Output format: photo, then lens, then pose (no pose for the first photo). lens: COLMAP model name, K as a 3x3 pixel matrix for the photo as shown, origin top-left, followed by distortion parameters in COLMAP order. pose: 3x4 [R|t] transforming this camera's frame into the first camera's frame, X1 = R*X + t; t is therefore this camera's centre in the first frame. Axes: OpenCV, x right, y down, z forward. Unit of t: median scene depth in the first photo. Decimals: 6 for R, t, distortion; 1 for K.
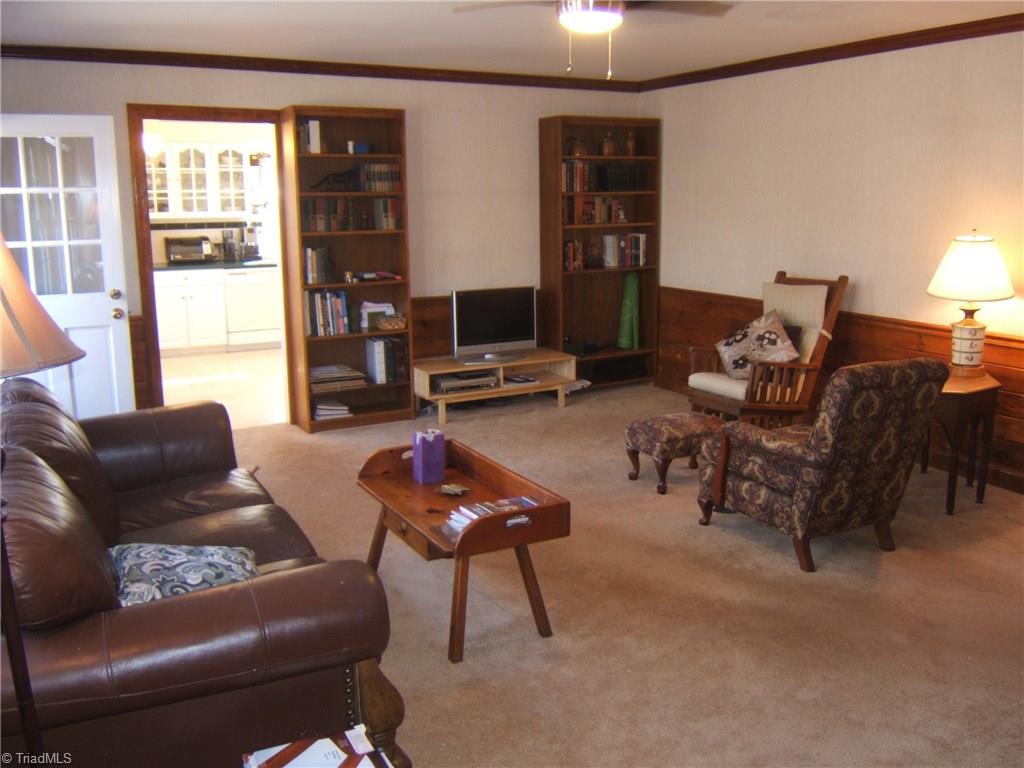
lens RADIAL K [[915.4, 0, 512.1], [0, 915.4, 386.7], [0, 0, 1]] dist [-0.038733, -0.023181]
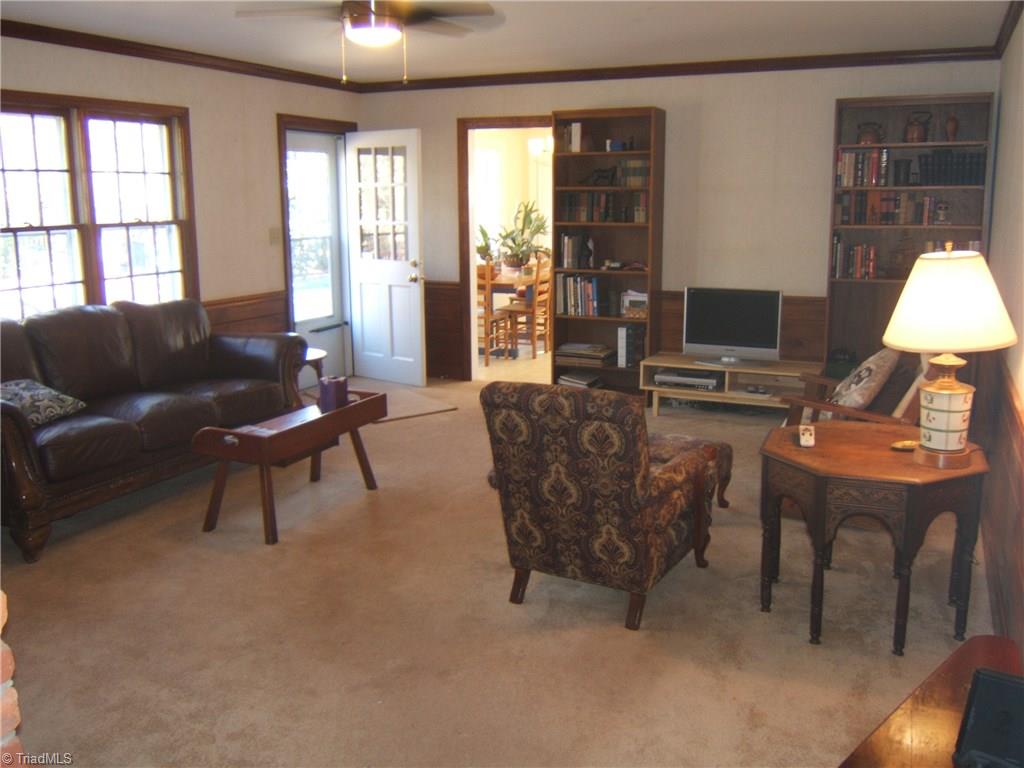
lens RADIAL K [[915.4, 0, 512.0], [0, 915.4, 381.2], [0, 0, 1]] dist [-0.038733, -0.023181]
pose [[0.571600, 0.166893, -0.803381, 0.660484], [-0.165344, 0.982440, 0.086449, -0.060243], [0.803701, 0.083420, 0.589157, 0.284039]]
